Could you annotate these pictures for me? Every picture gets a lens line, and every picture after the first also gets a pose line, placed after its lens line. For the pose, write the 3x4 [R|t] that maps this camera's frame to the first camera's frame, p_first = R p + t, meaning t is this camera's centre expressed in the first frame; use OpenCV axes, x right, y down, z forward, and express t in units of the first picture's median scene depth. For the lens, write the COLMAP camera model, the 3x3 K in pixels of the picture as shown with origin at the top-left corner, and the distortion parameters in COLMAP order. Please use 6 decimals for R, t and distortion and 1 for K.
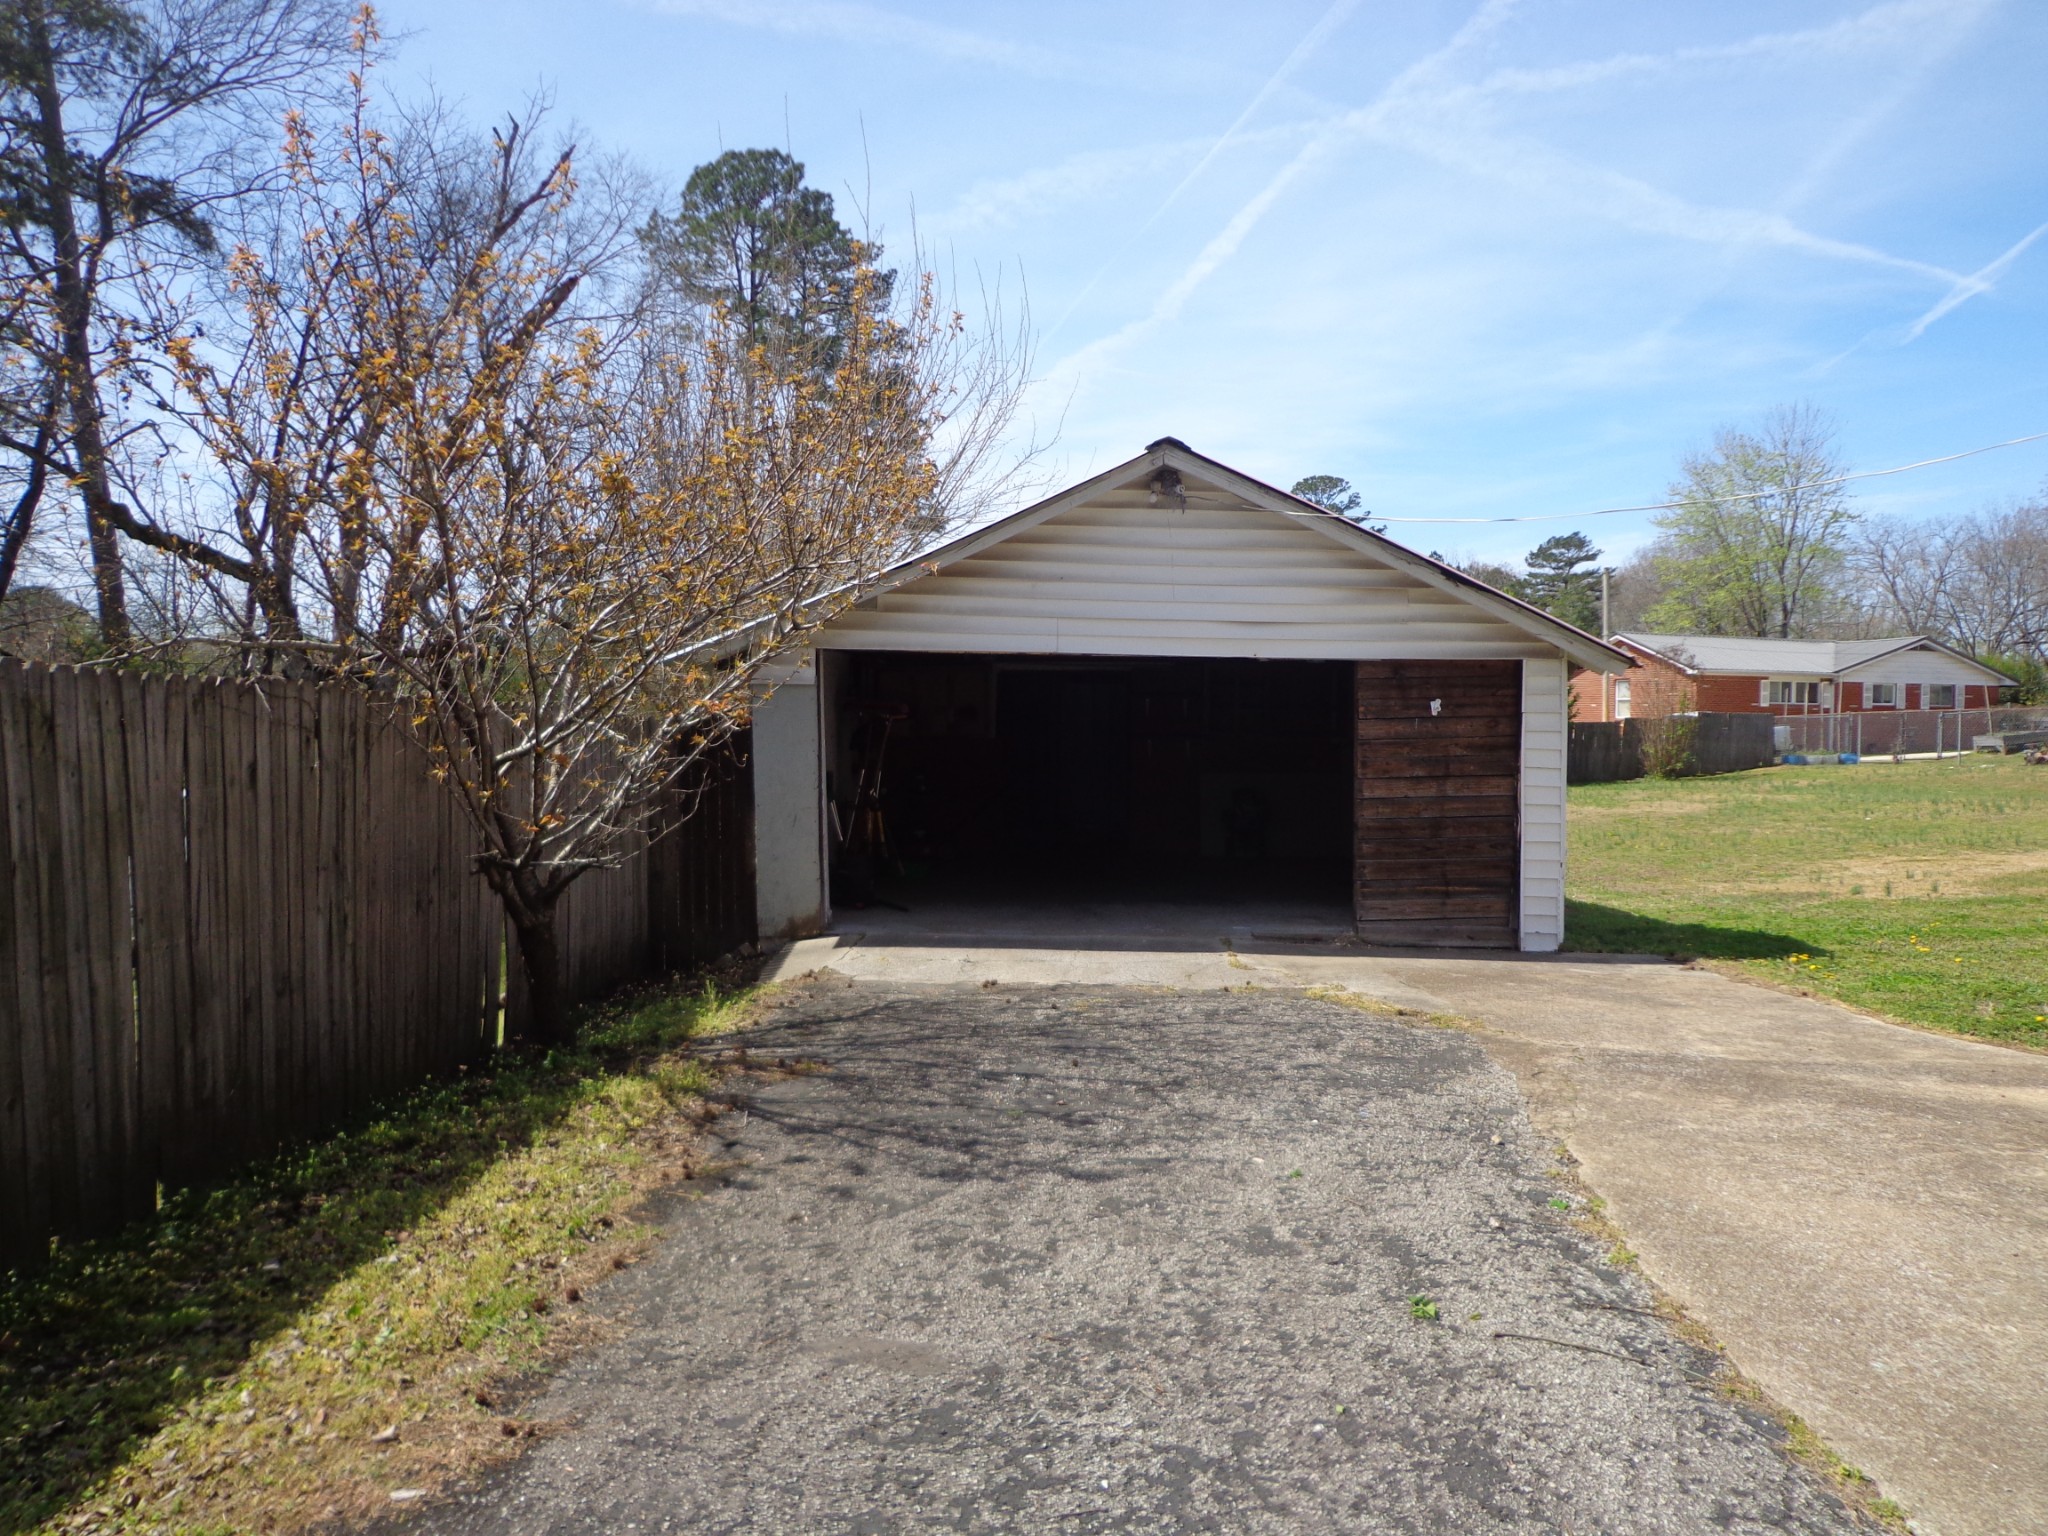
lens RADIAL K [[1560.5, 0, 1024.0], [0, 1560.5, 768.0], [0, 0, 1]] dist [-0.043871, 0.014980]
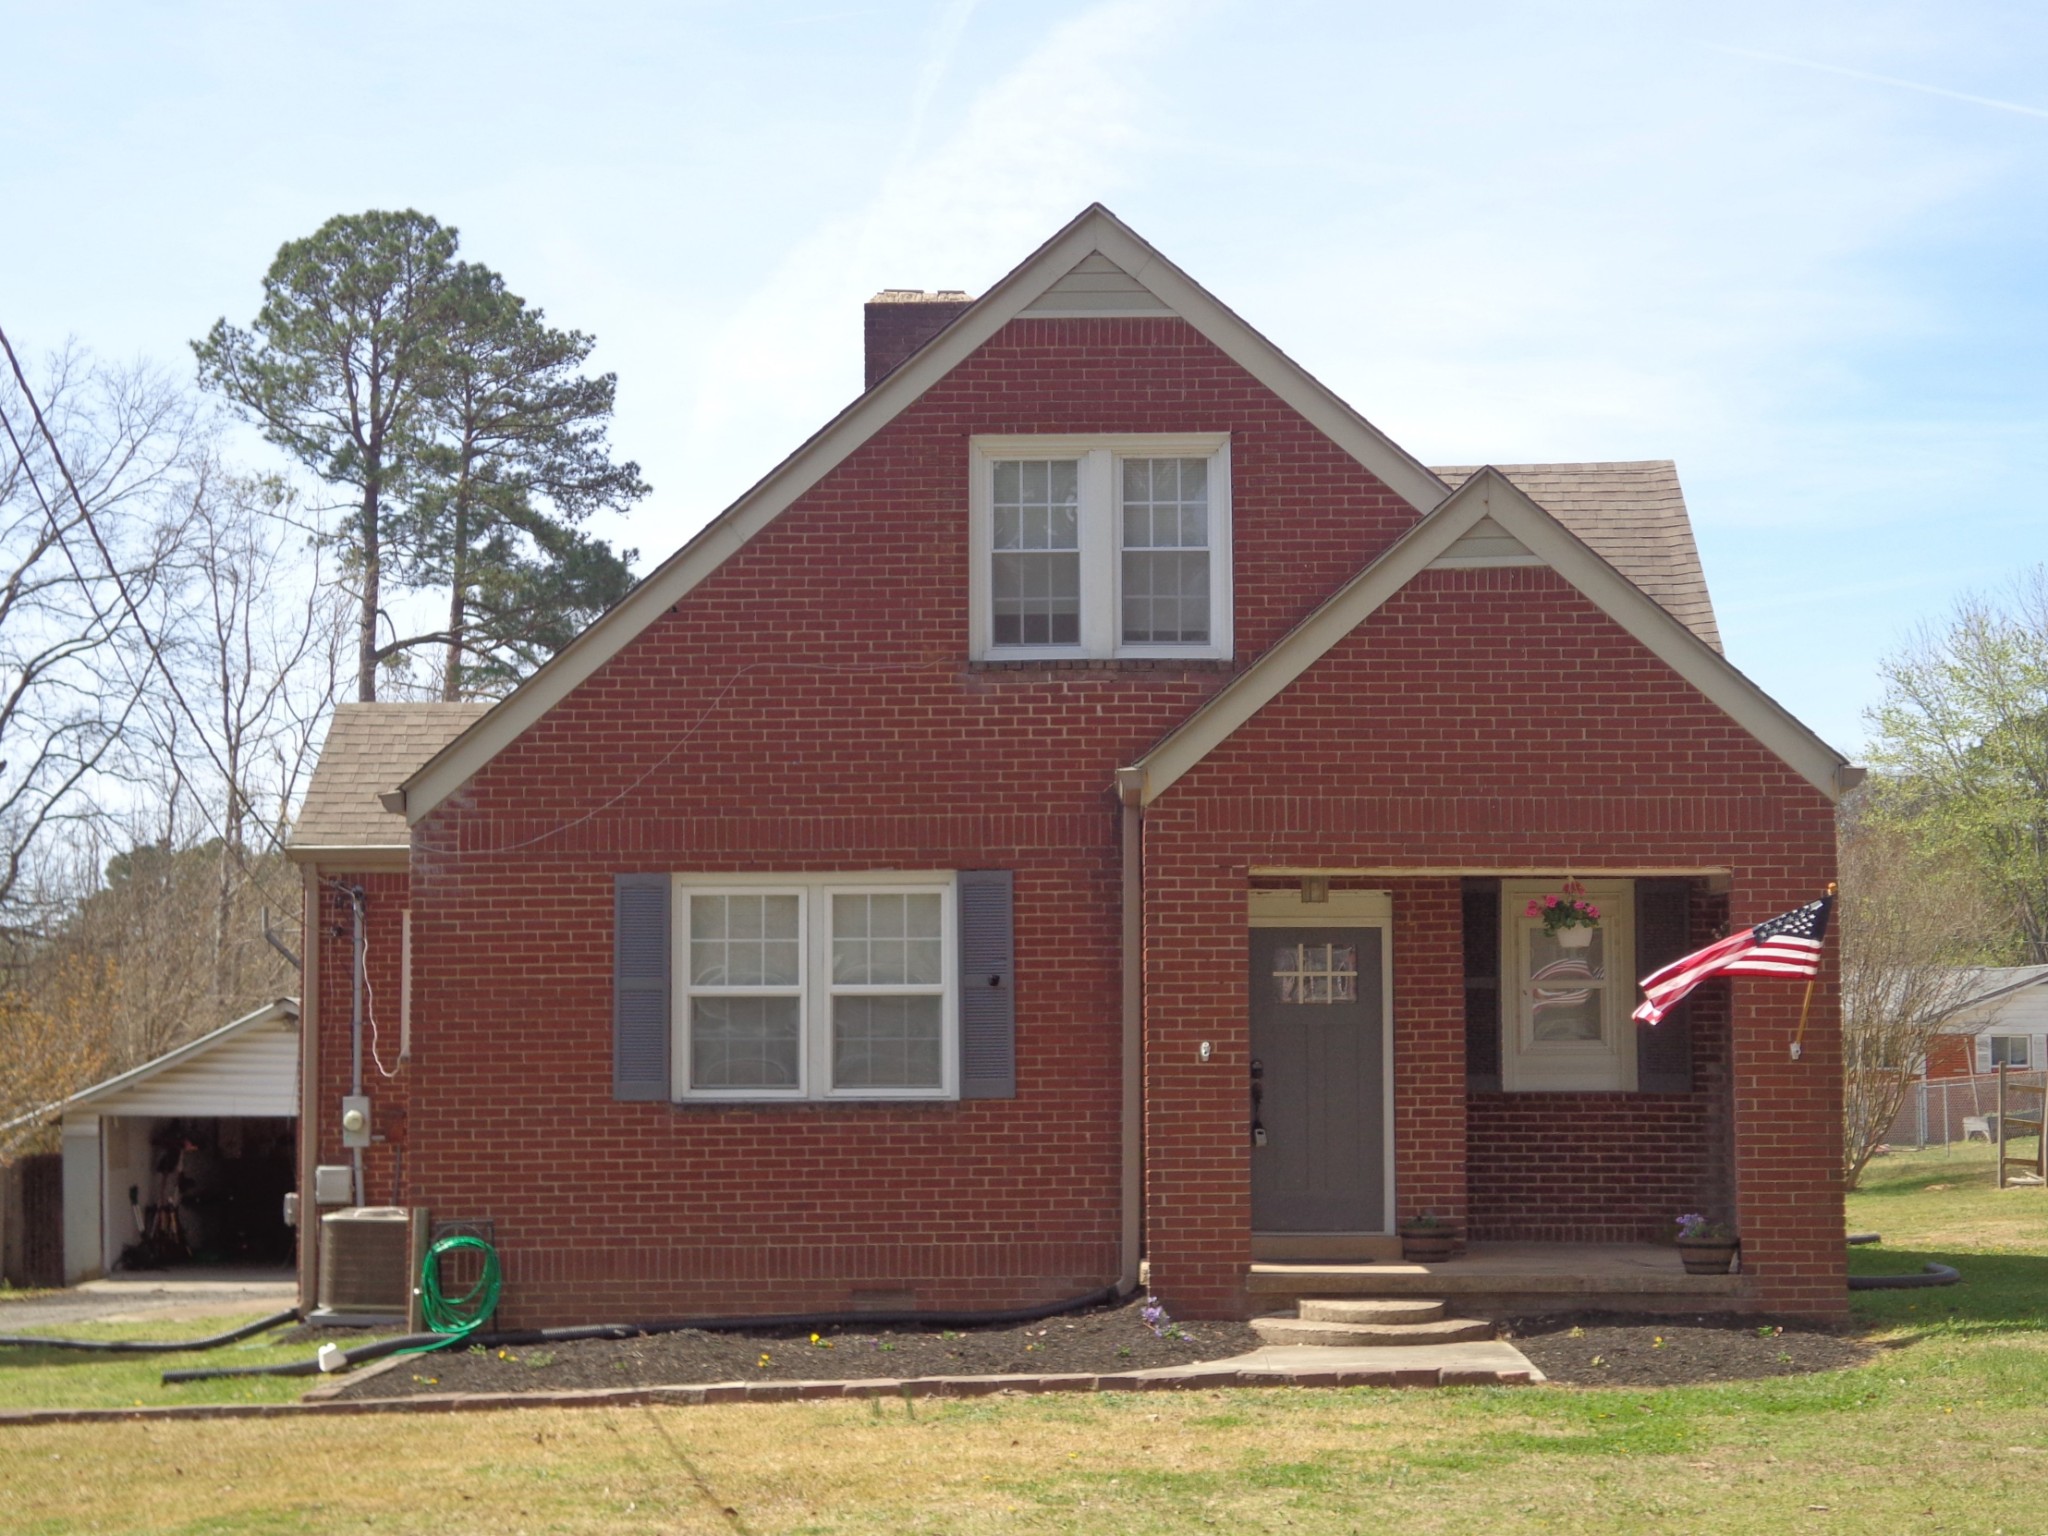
lens RADIAL K [[3386.7, 0, 1021.5], [0, 3386.7, 842.2], [0, 0, 1]] dist [-0.016410, -0.188033]
pose [[0.999423, -0.012629, -0.031531, 0.133444], [0.009528, 0.995276, -0.096619, -0.000487], [0.032603, 0.096263, 0.994822, -0.361590]]
